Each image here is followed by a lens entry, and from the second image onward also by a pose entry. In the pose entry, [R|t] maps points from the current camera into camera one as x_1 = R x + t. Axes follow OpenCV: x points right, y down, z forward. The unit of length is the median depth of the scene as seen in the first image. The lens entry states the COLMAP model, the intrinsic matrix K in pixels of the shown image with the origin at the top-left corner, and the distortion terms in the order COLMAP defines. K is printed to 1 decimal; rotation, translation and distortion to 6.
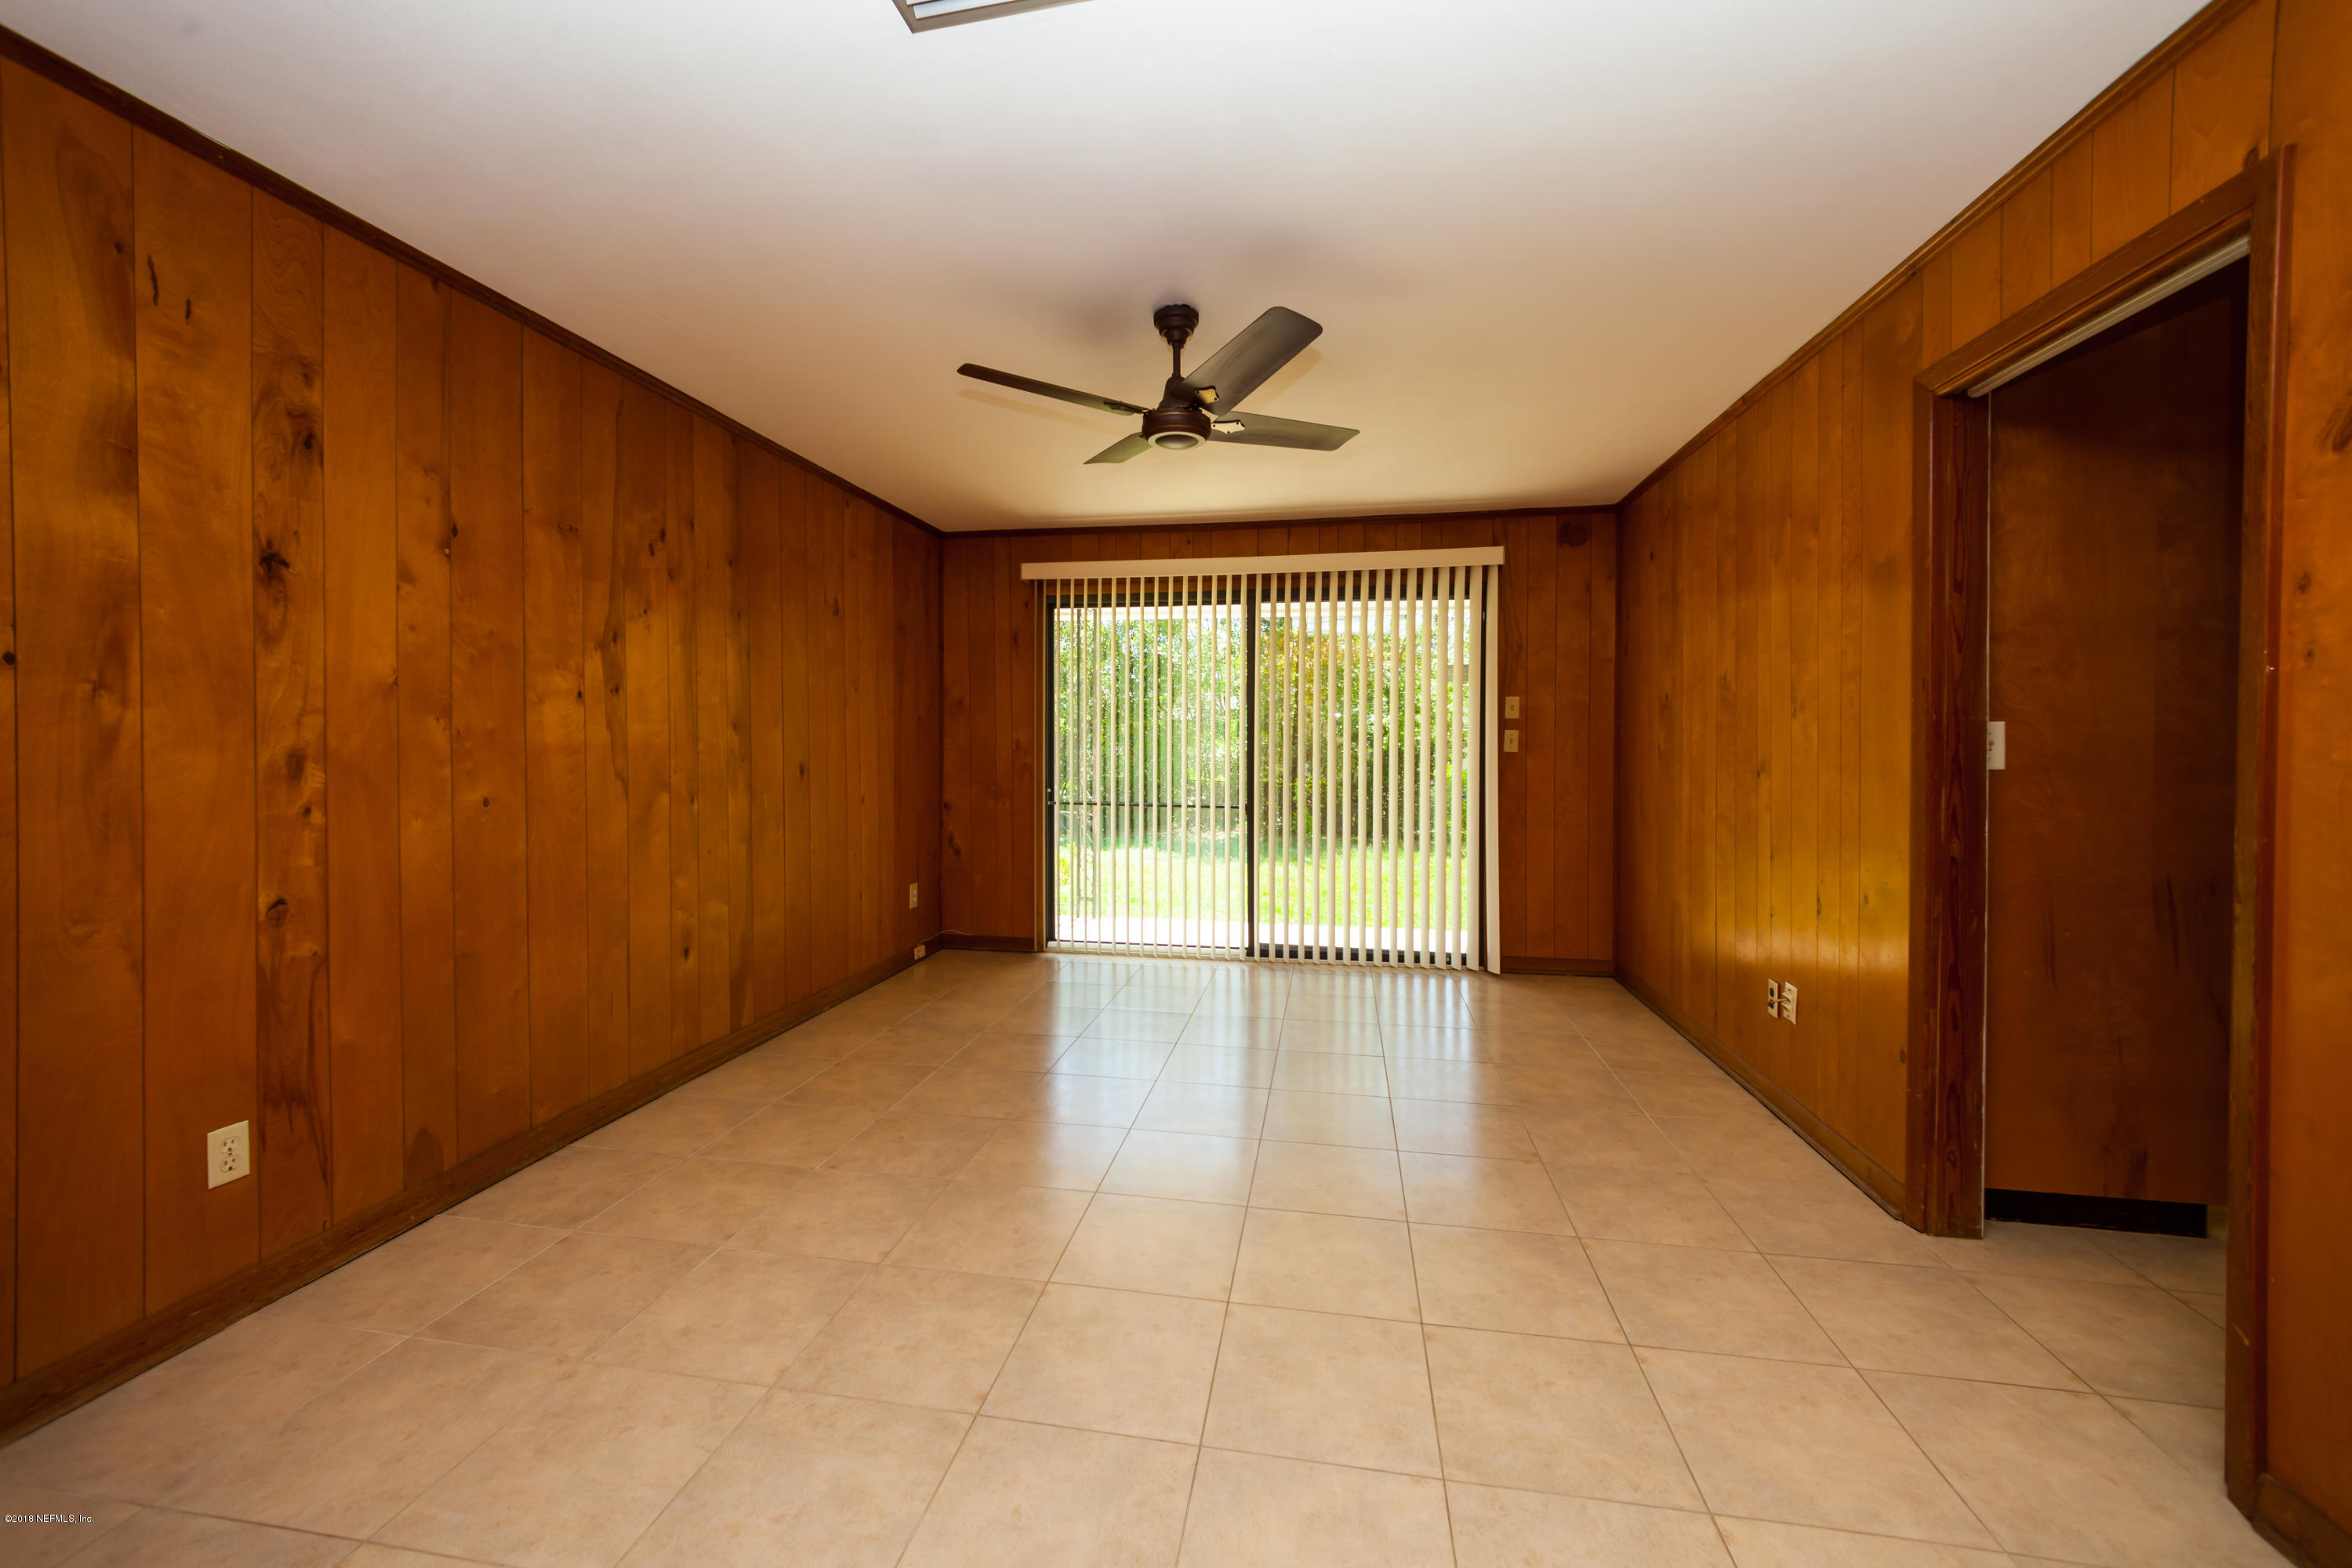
lens RADIAL K [[921.5, 0, 1178.5], [0, 921.5, 758.2], [0, 0, 1]] dist [-0.000596, -0.000052]
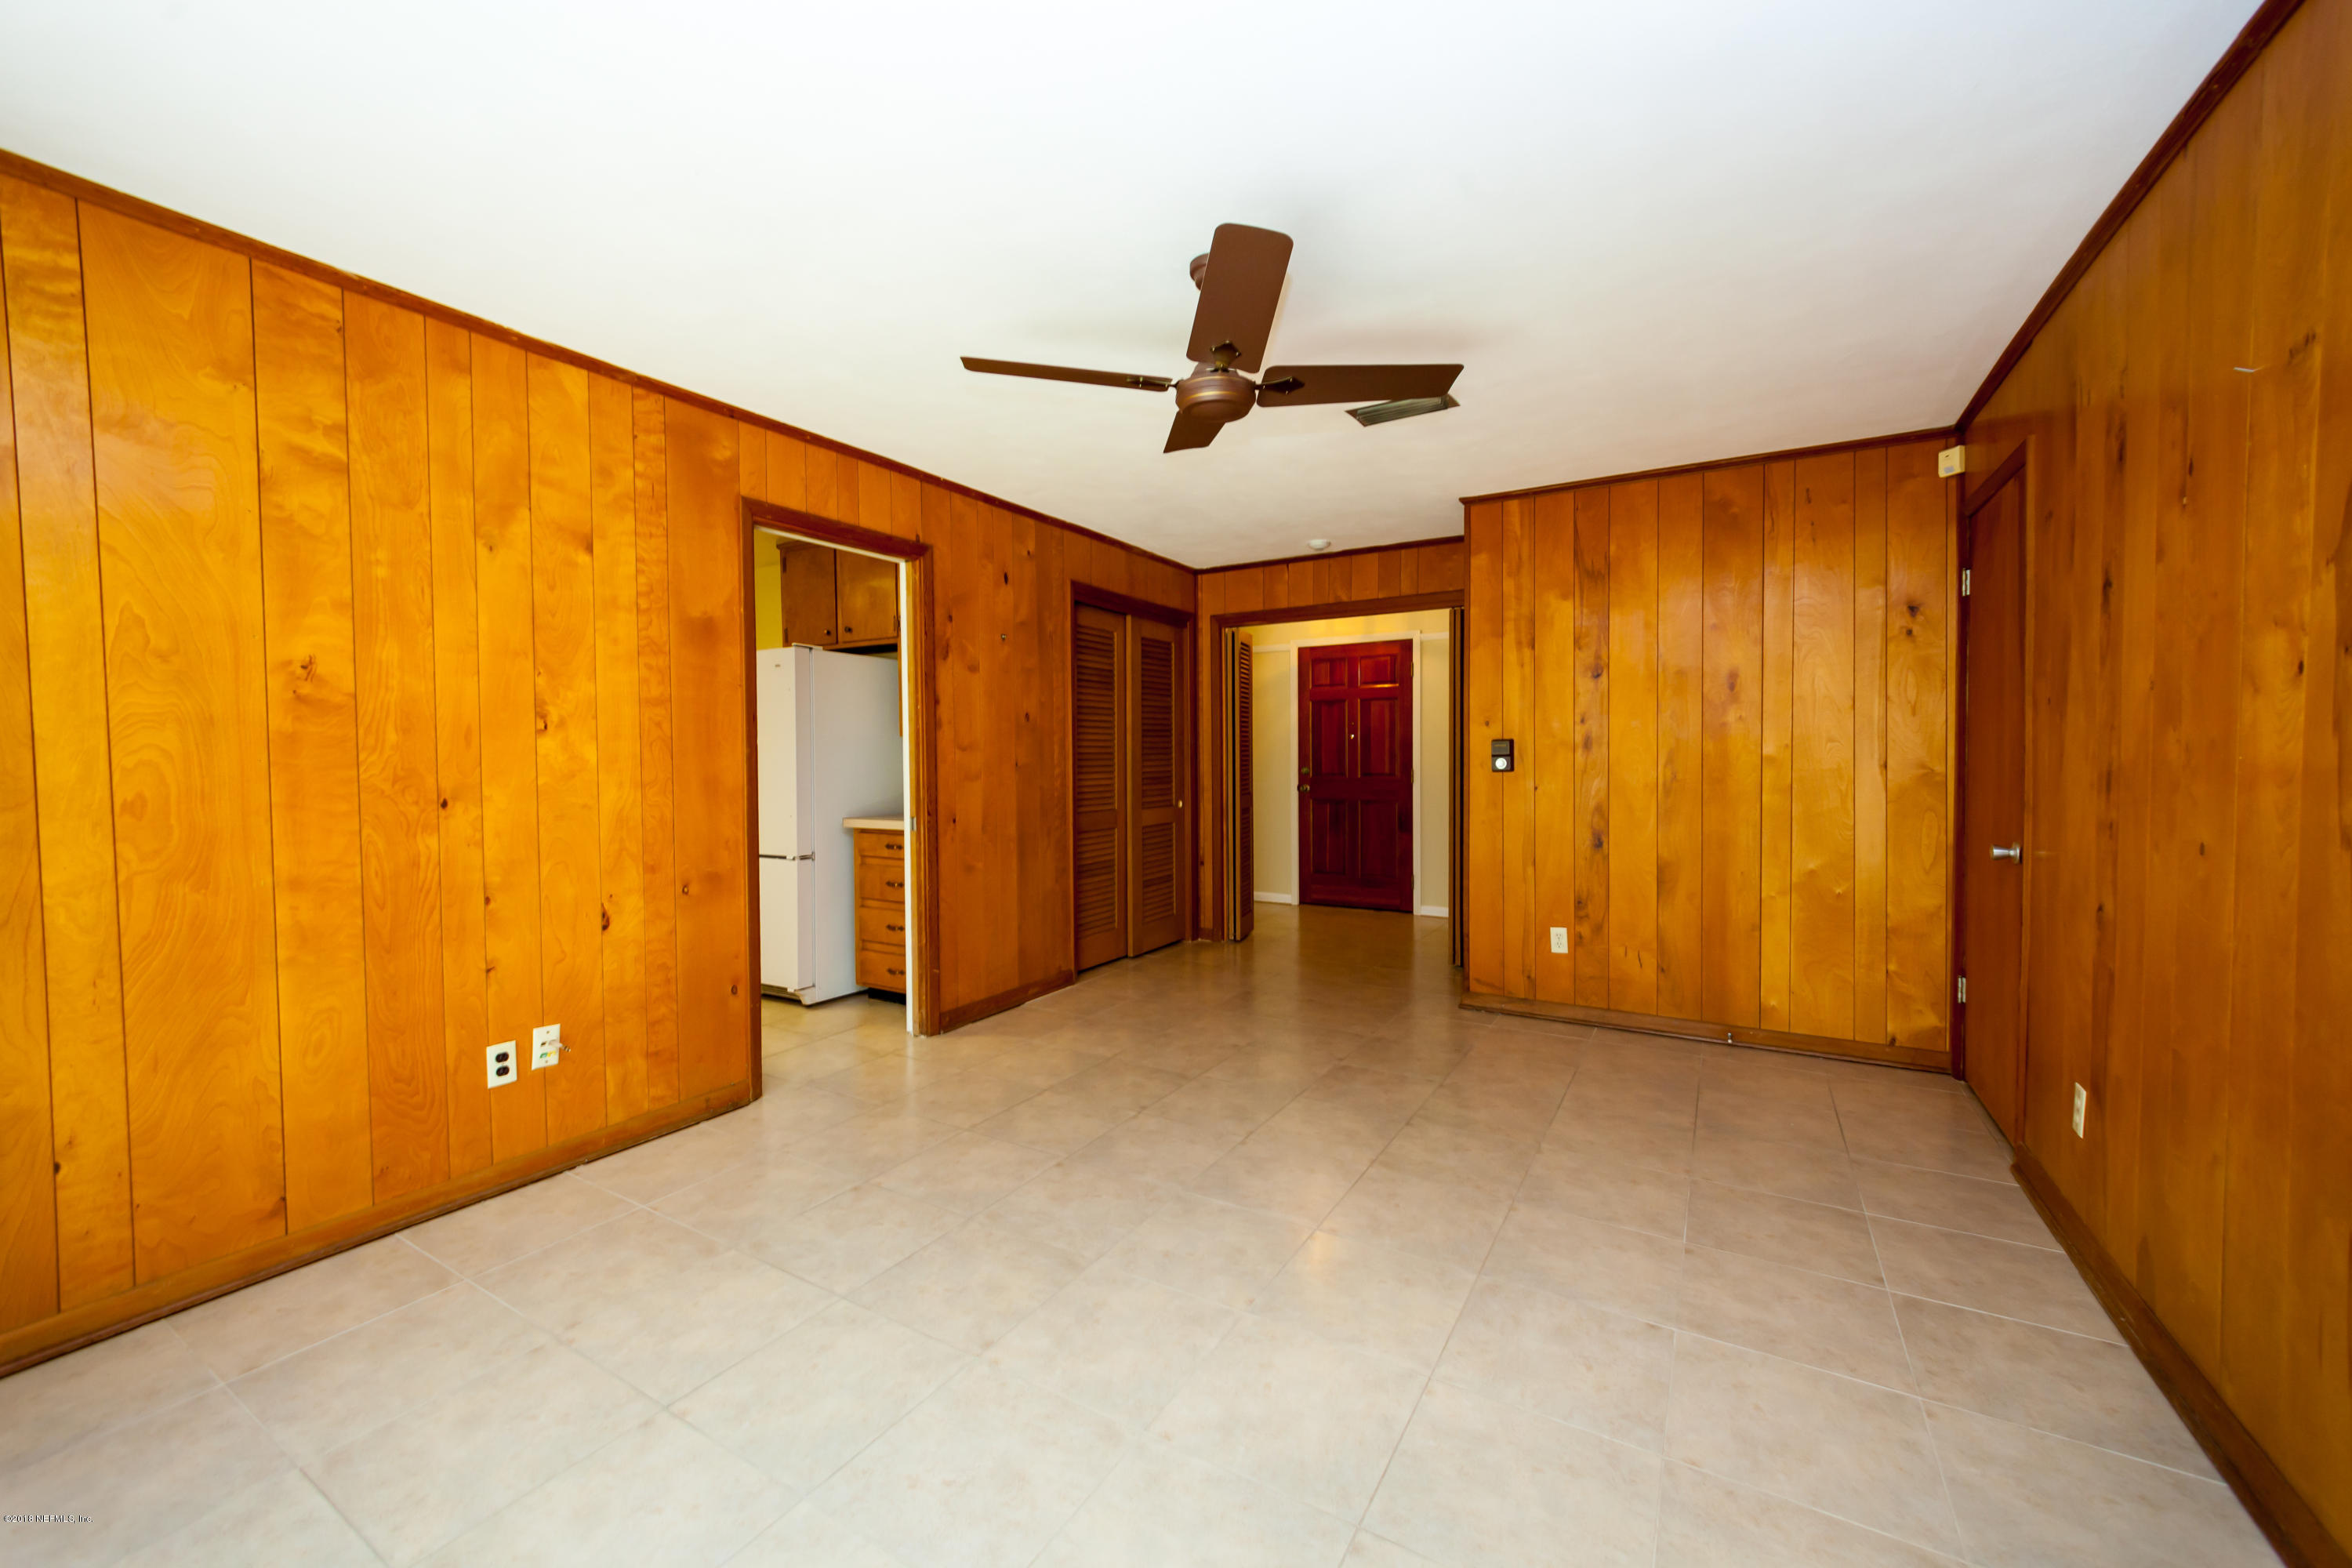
lens RADIAL K [[921.5, 0, 1178.5], [0, 921.5, 758.2], [0, 0, 1]] dist [-0.000596, -0.000052]
pose [[-0.933295, 0.000656, 0.359109, -0.283793], [0.009397, 0.999701, 0.022596, -0.040005], [-0.358987, 0.024463, -0.933022, 1.833076]]
